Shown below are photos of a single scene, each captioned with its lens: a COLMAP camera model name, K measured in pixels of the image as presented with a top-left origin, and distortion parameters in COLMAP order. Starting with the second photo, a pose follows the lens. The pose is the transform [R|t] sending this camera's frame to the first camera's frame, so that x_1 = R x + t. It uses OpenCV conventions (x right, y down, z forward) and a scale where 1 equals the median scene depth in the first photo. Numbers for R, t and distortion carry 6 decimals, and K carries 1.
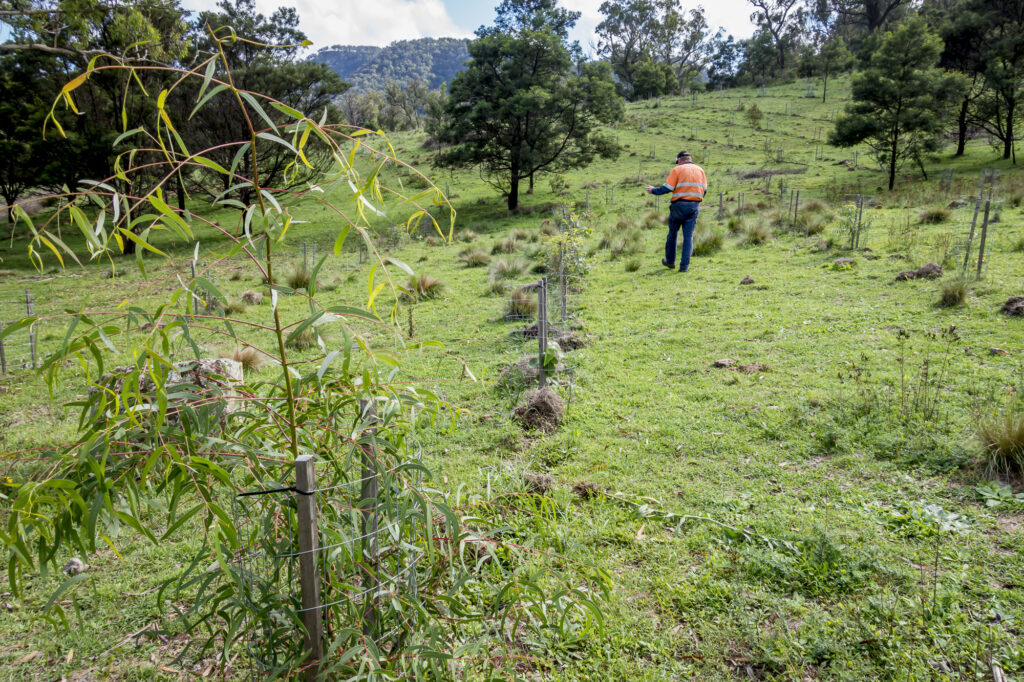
lens RADIAL K [[798.5, 0, 512.0], [0, 798.5, 341.0], [0, 0, 1]] dist [0.017043, -0.007522]
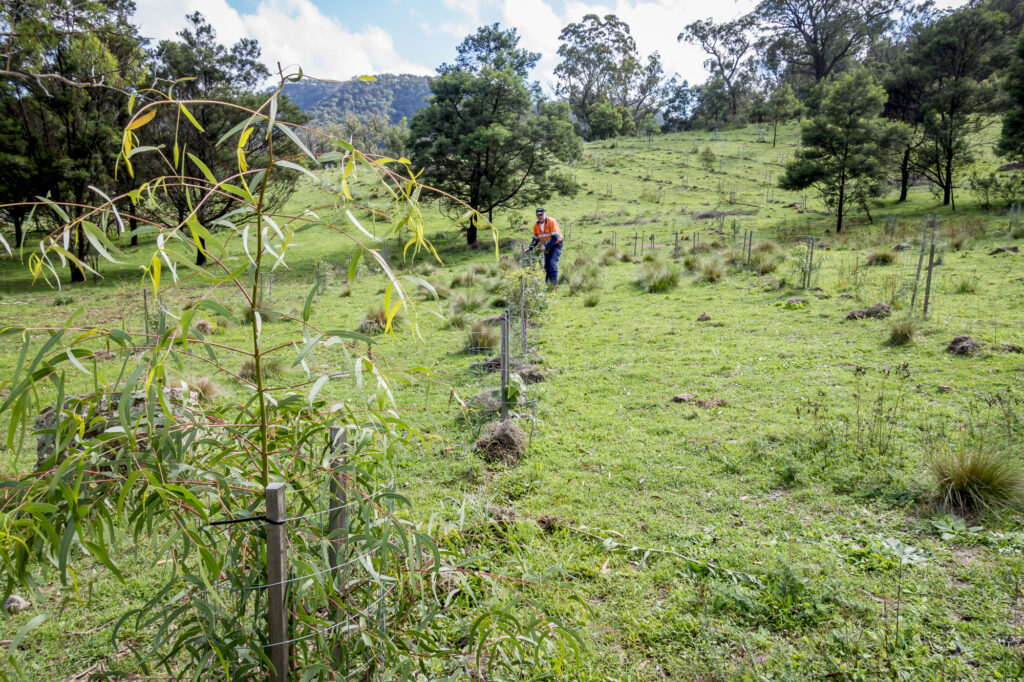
lens RADIAL K [[798.5, 0, 512.0], [0, 798.5, 341.0], [0, 0, 1]] dist [0.017043, -0.007522]
pose [[0.998448, 0.012995, 0.054152, -0.003079], [-0.010638, 0.998993, -0.043598, 0.001074], [-0.054664, 0.042955, 0.997580, 0.000812]]
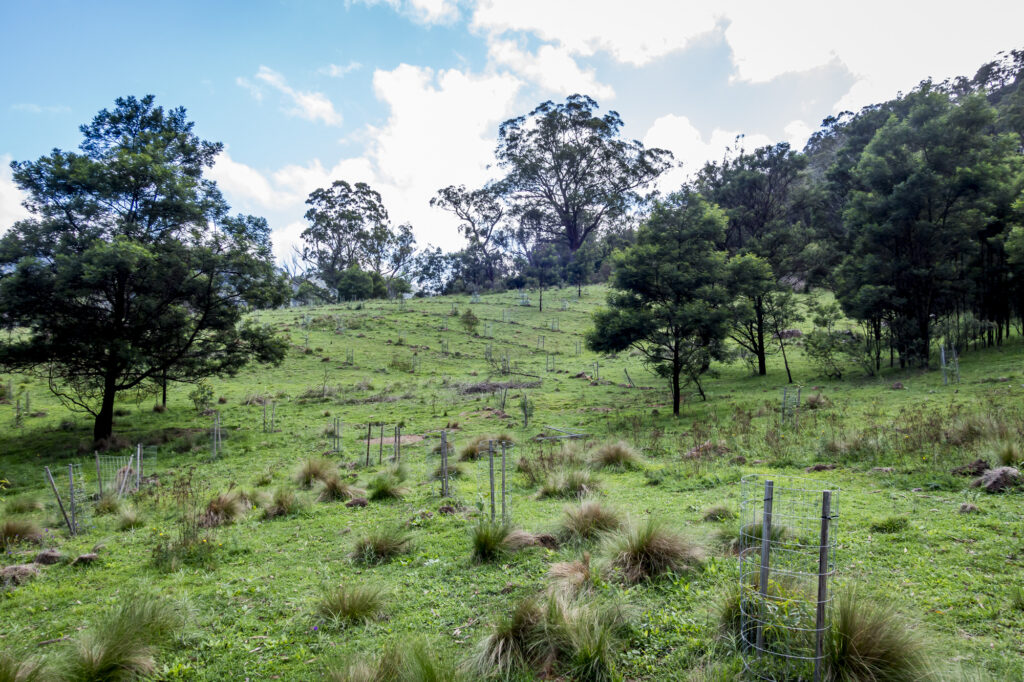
lens RADIAL K [[798.5, 0, 512.0], [0, 798.5, 341.0], [0, 0, 1]] dist [0.017043, -0.007522]
pose [[0.939730, 0.033409, 0.340282, 0.252660], [0.054761, 0.967662, -0.246233, -0.218155], [-0.337504, 0.250027, 0.907512, 1.005217]]
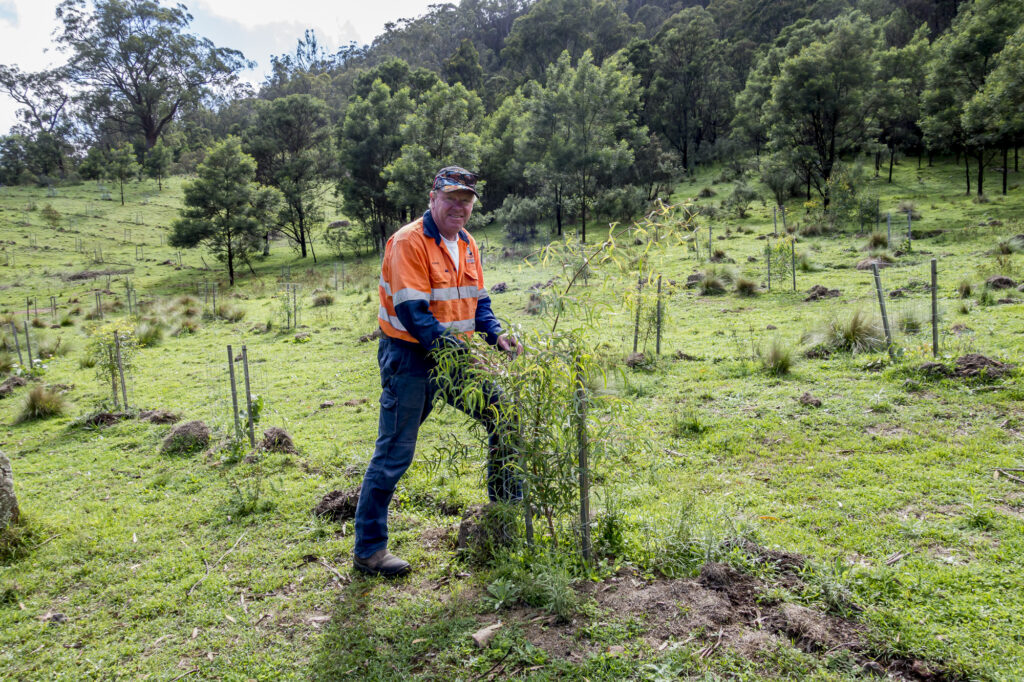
lens RADIAL K [[798.5, 0, 512.0], [0, 798.5, 341.0], [0, 0, 1]] dist [0.017043, -0.007522]
pose [[0.669376, -0.089017, 0.737572, -0.242480], [0.178963, 0.982881, -0.043793, 0.018344], [-0.721047, 0.161312, 0.673847, -0.058314]]
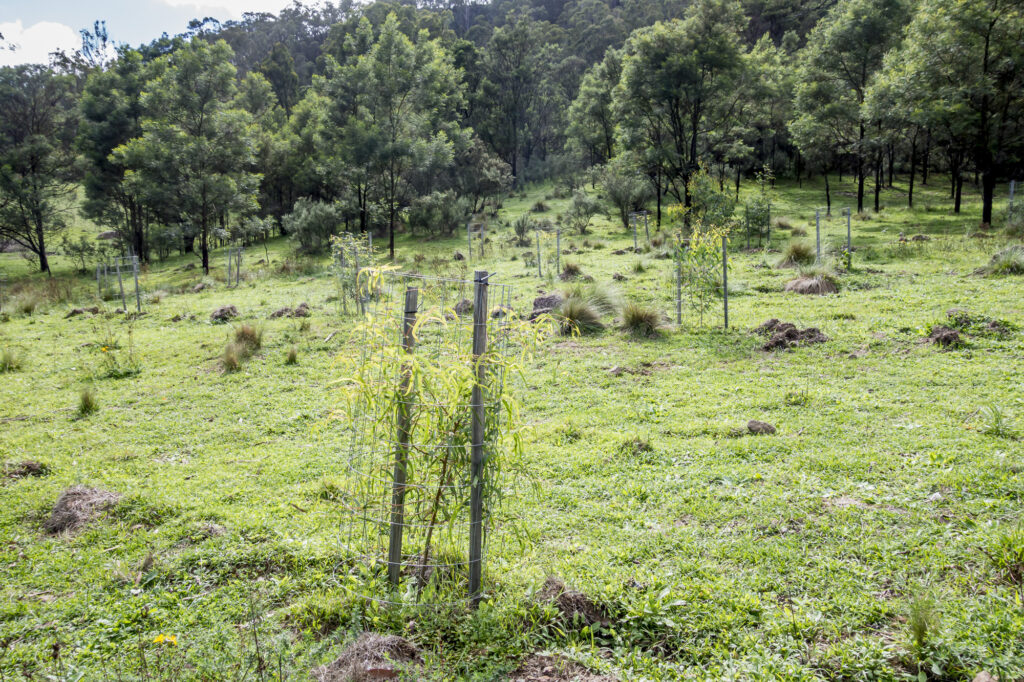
lens RADIAL K [[798.5, 0, 512.0], [0, 798.5, 341.0], [0, 0, 1]] dist [0.017043, -0.007522]
pose [[0.497269, -0.061772, 0.865395, 0.192343], [0.185917, 0.981878, -0.036744, -0.023207], [-0.847442, 0.179163, 0.499742, 0.204969]]
